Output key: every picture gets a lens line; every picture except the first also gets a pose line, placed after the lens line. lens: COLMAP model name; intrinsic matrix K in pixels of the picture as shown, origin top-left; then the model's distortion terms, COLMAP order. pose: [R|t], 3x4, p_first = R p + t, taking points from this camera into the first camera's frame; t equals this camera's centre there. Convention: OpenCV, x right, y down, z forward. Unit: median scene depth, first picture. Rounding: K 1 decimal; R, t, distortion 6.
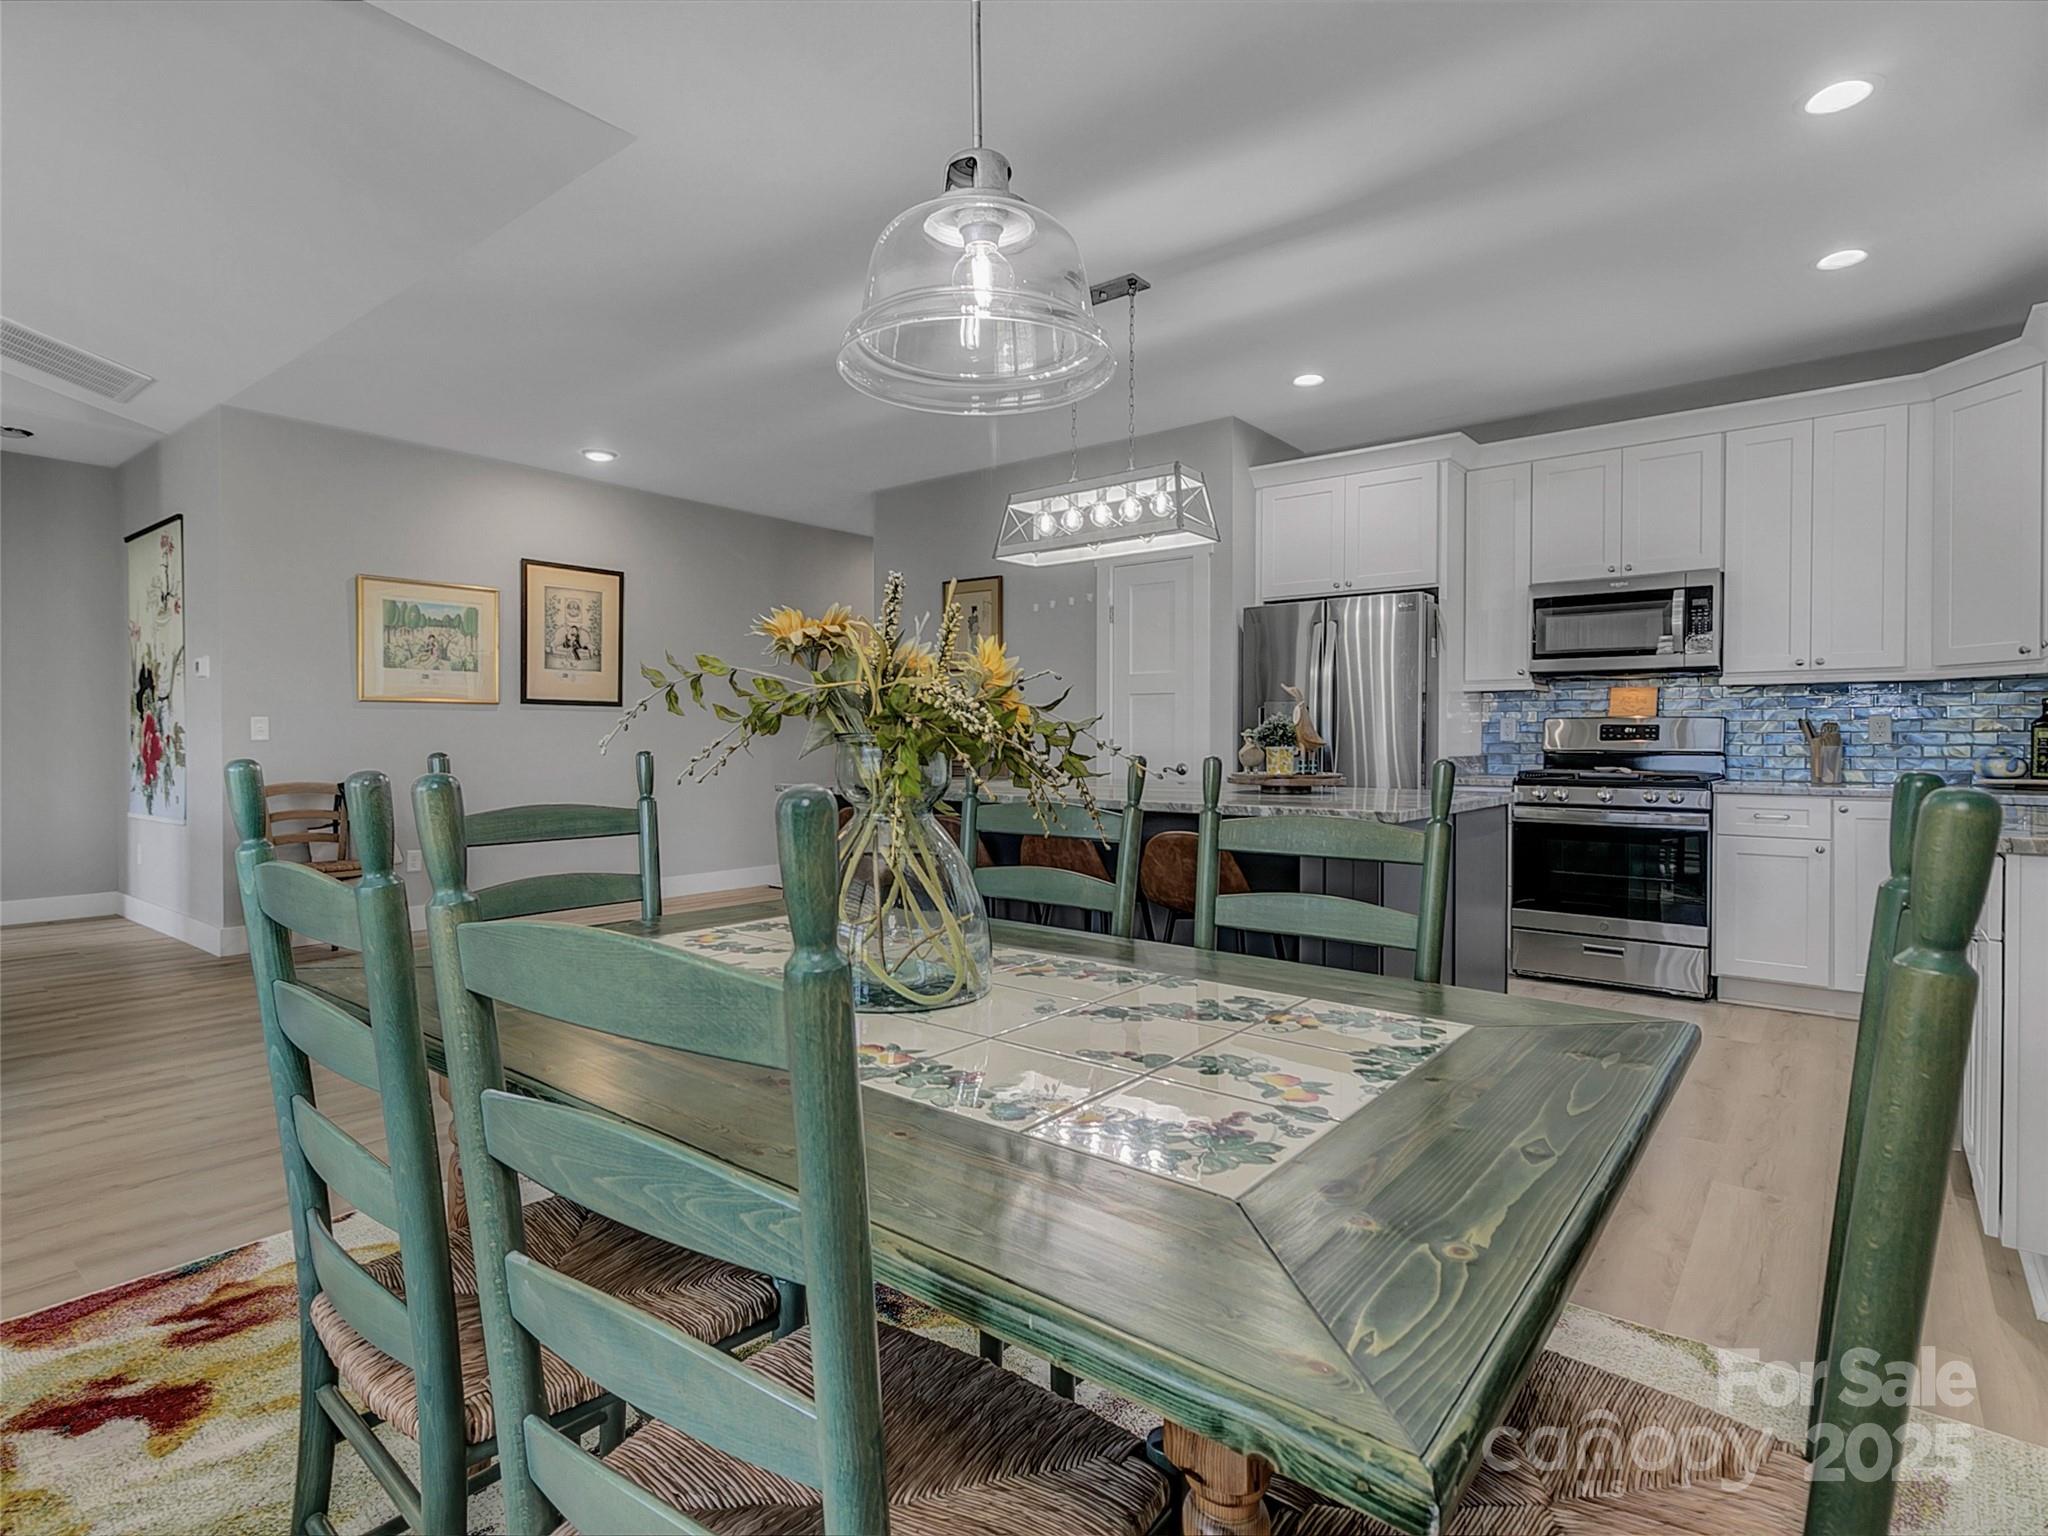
lens RADIAL K [[1059.7, 0, 1006.1], [0, 1059.7, 754.9], [0, 0, 1]] dist [0.006643, -0.002465]
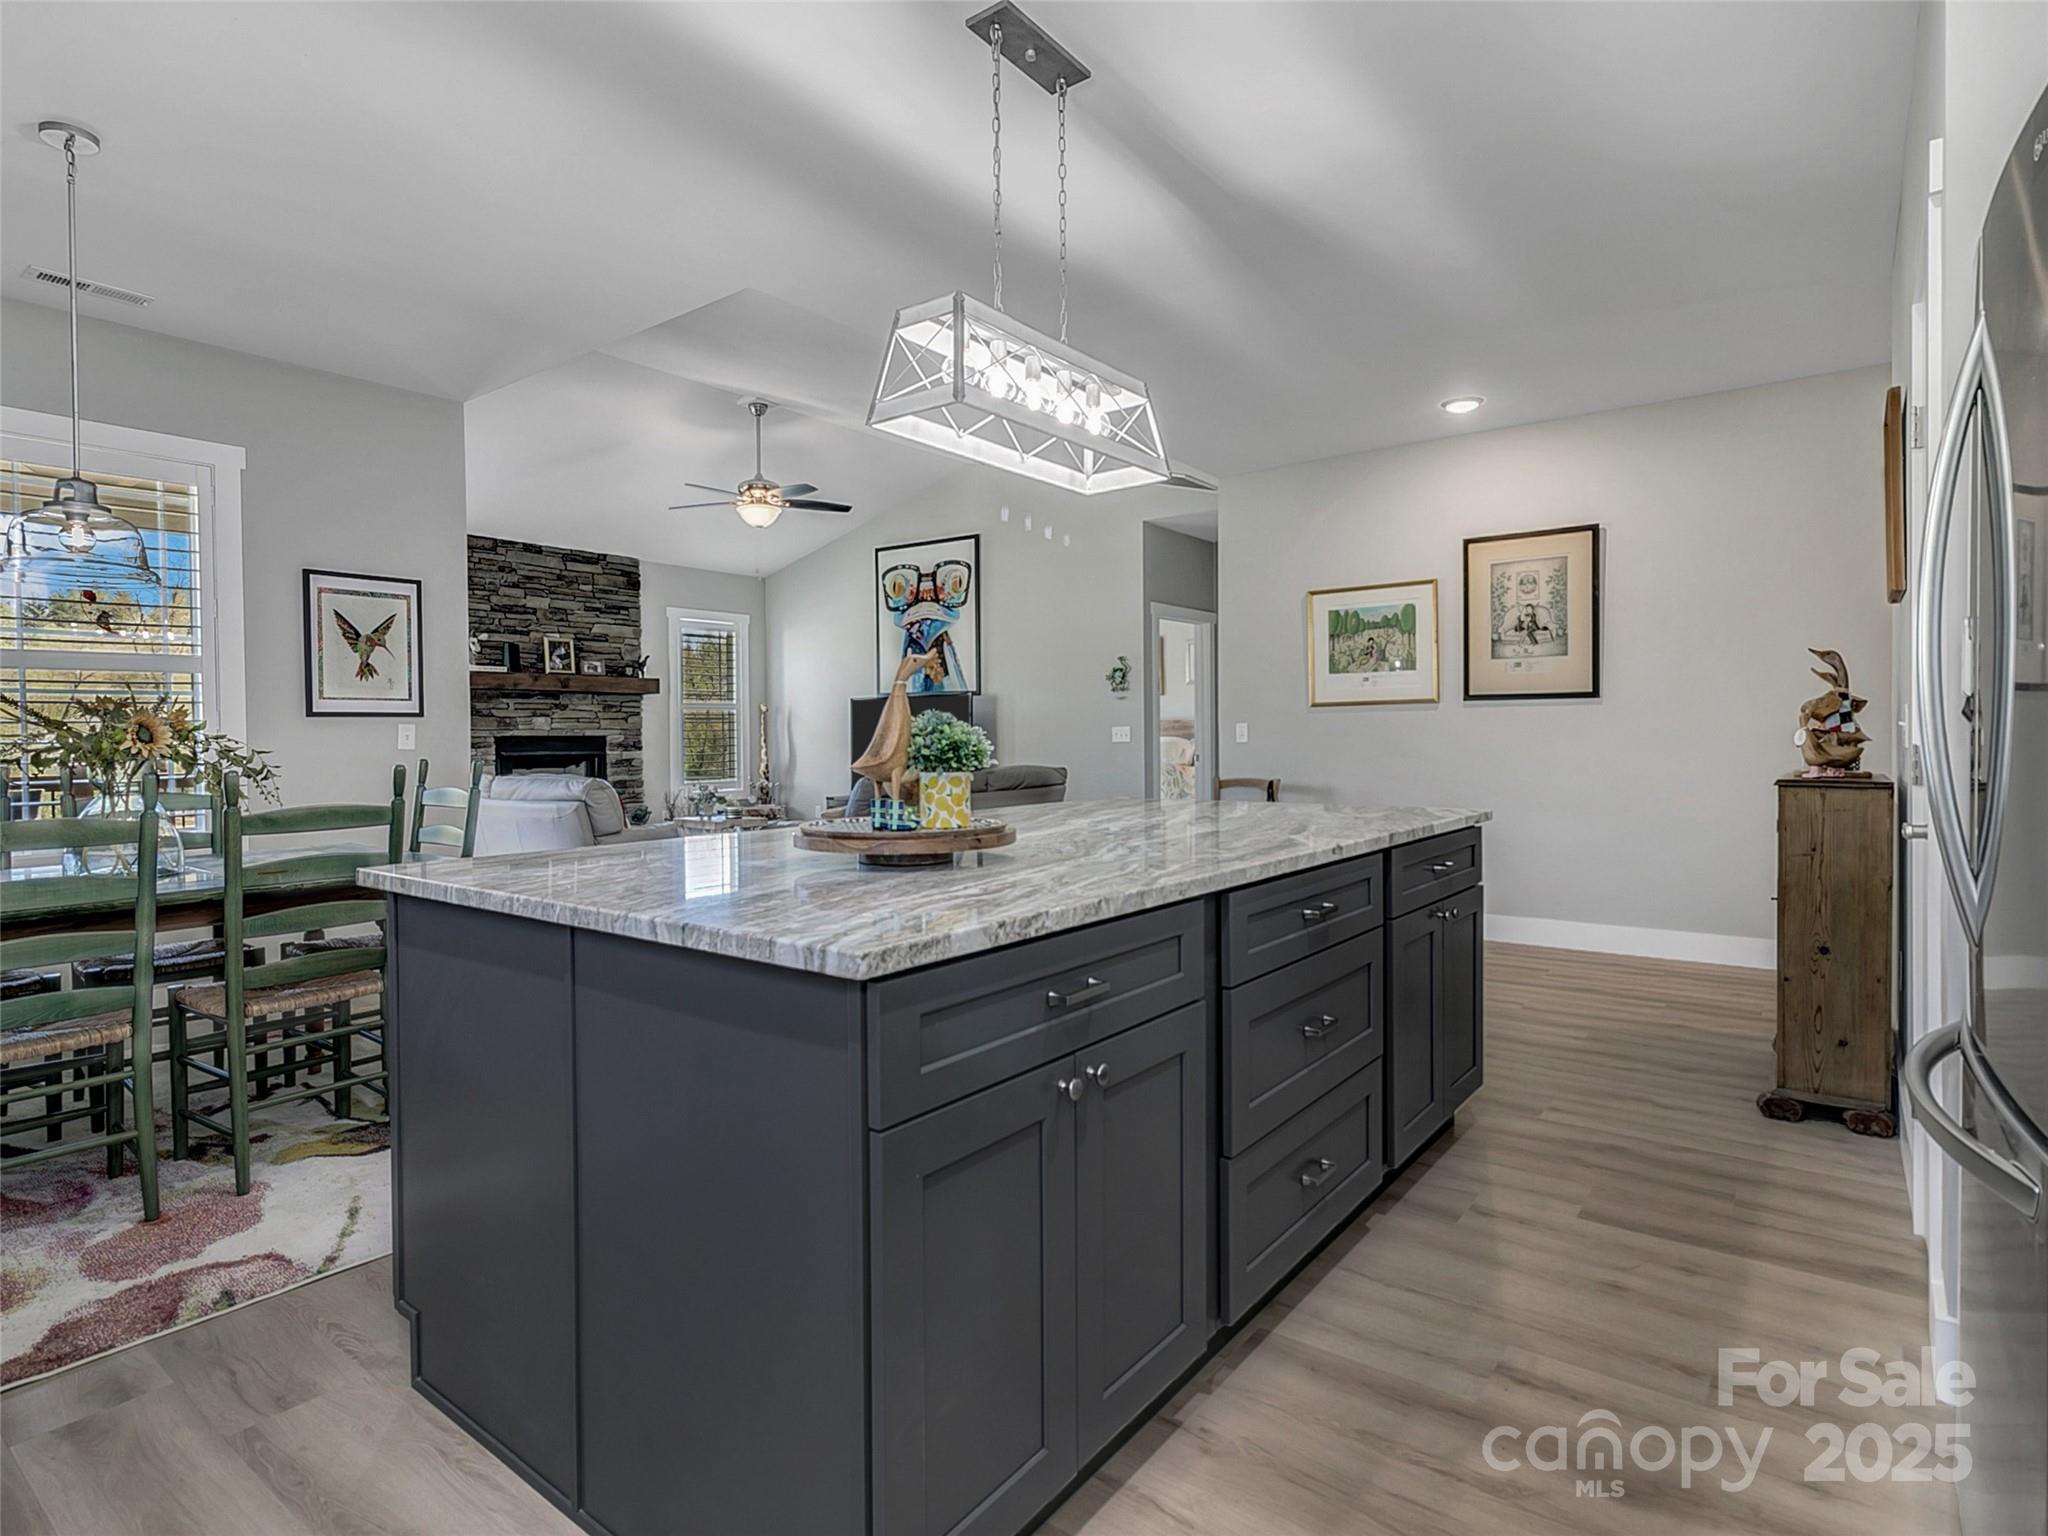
lens RADIAL K [[1059.7, 0, 1023.5], [0, 1059.7, 766.4], [0, 0, 1]] dist [0.006643, -0.002465]
pose [[0.026160, 0.026187, -0.999315, 0.621941], [-0.003024, 0.999654, 0.026117, -0.020168], [0.999653, 0.002339, 0.026230, 0.843554]]
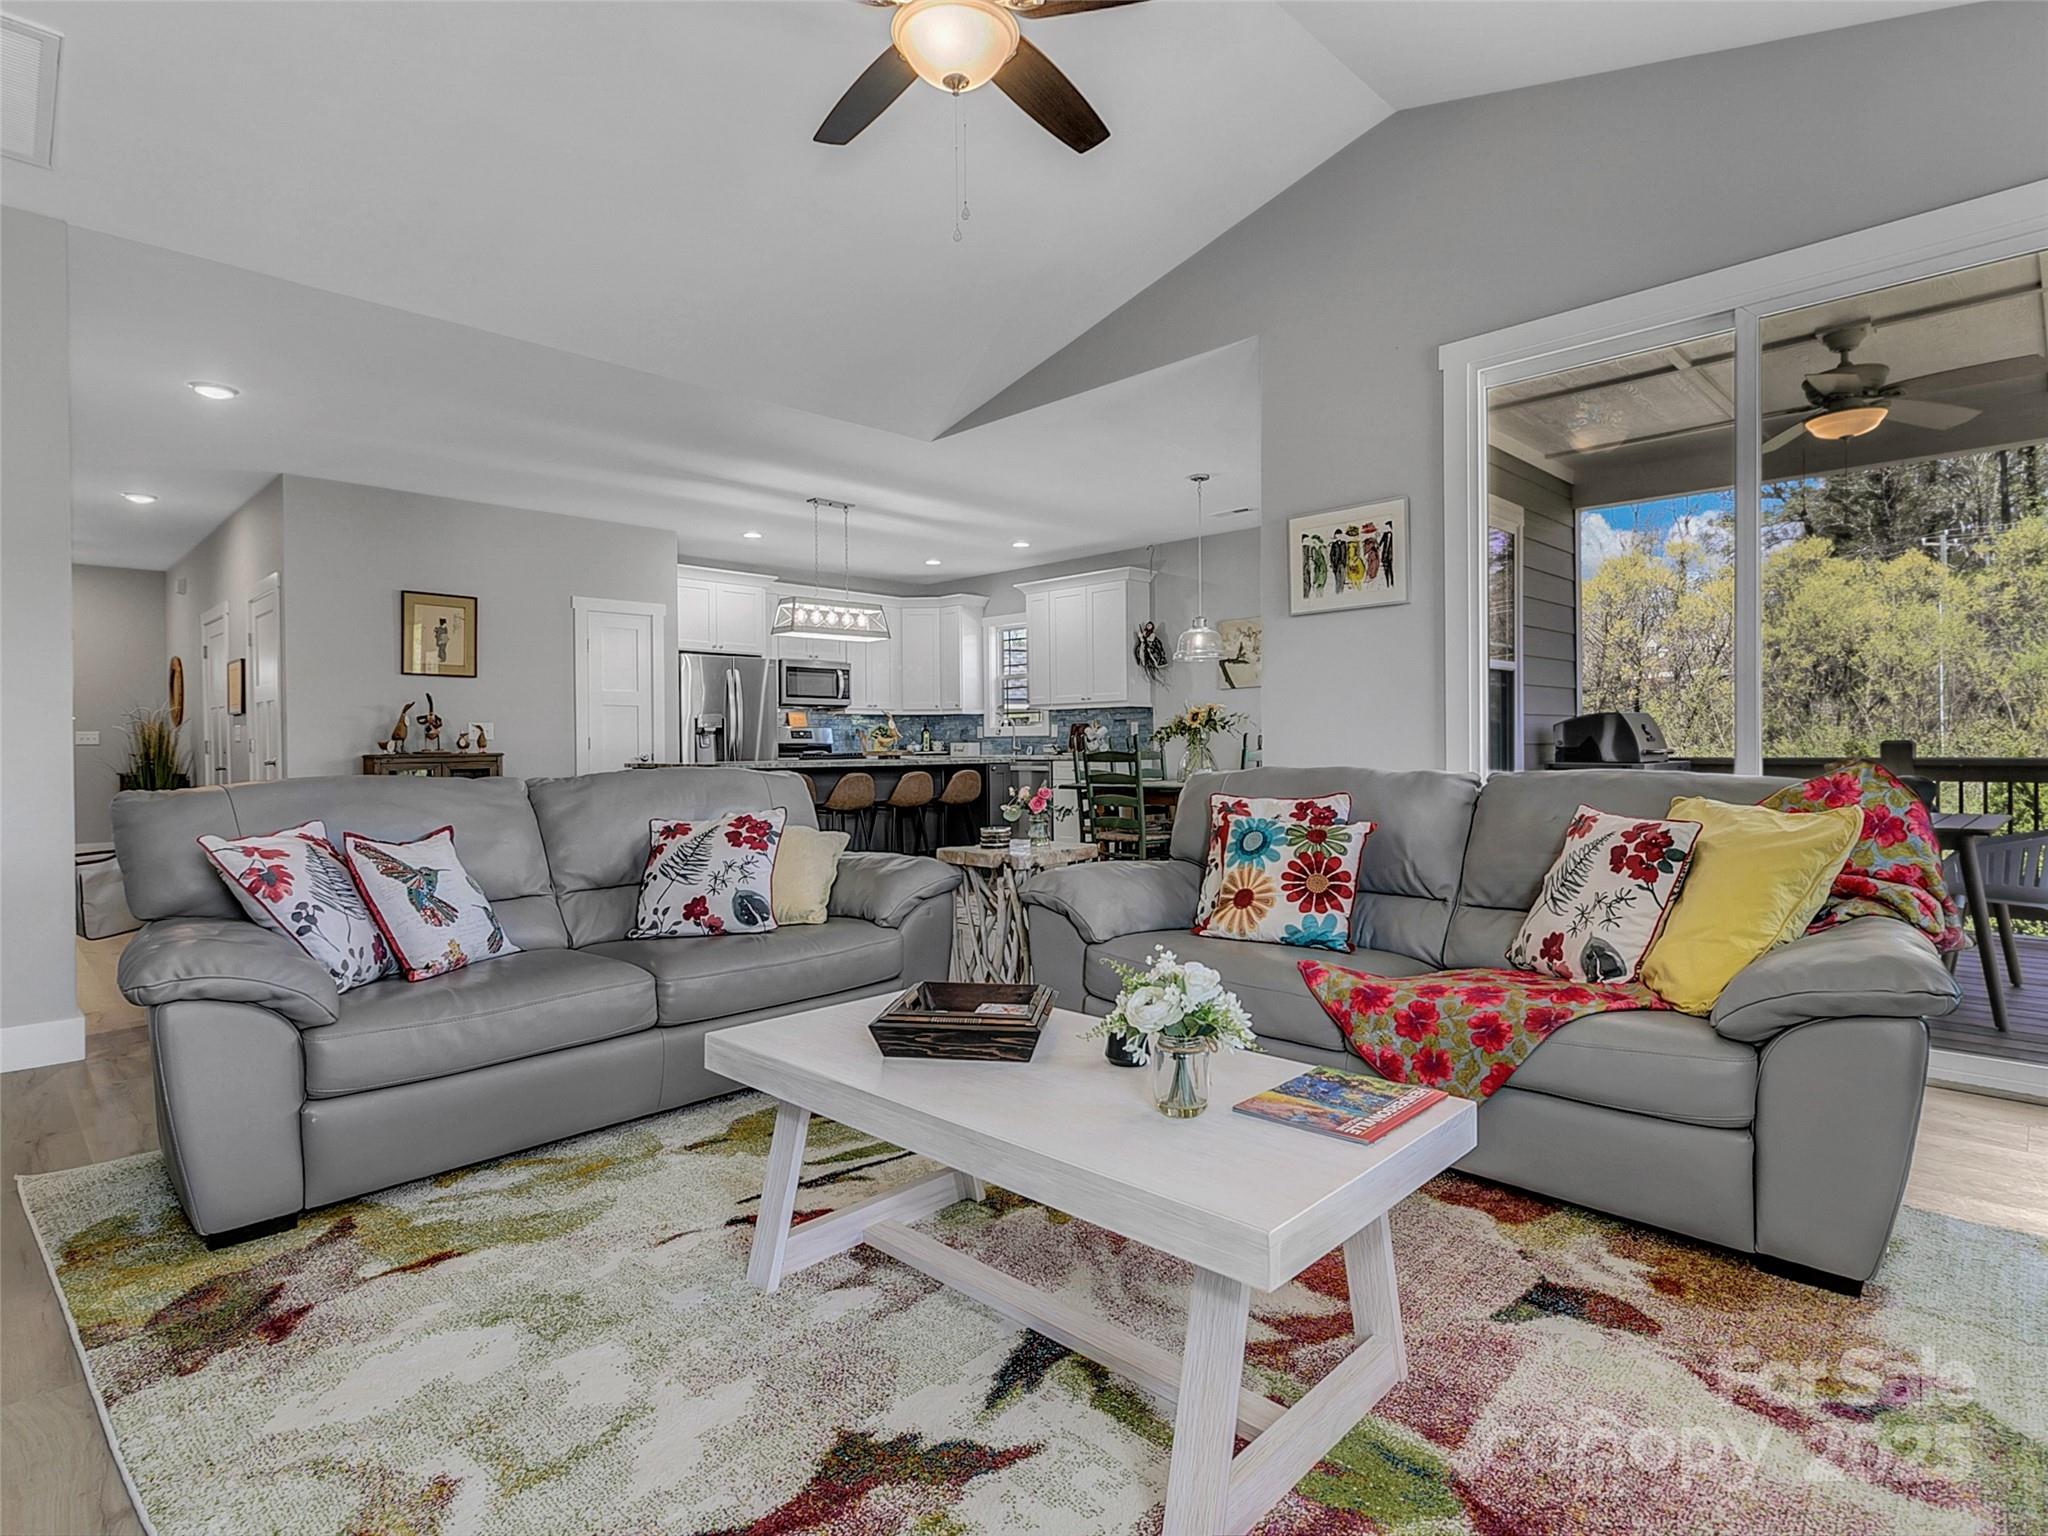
lens RADIAL K [[1059.7, 0, 1028.2], [0, 1059.7, 754.1], [0, 0, 1]] dist [0.006643, -0.002465]
pose [[0.091667, -0.011586, 0.995722, -1.547291], [0.021907, 0.999714, 0.009616, 0.006946], [-0.995549, 0.020931, 0.091894, 0.410952]]
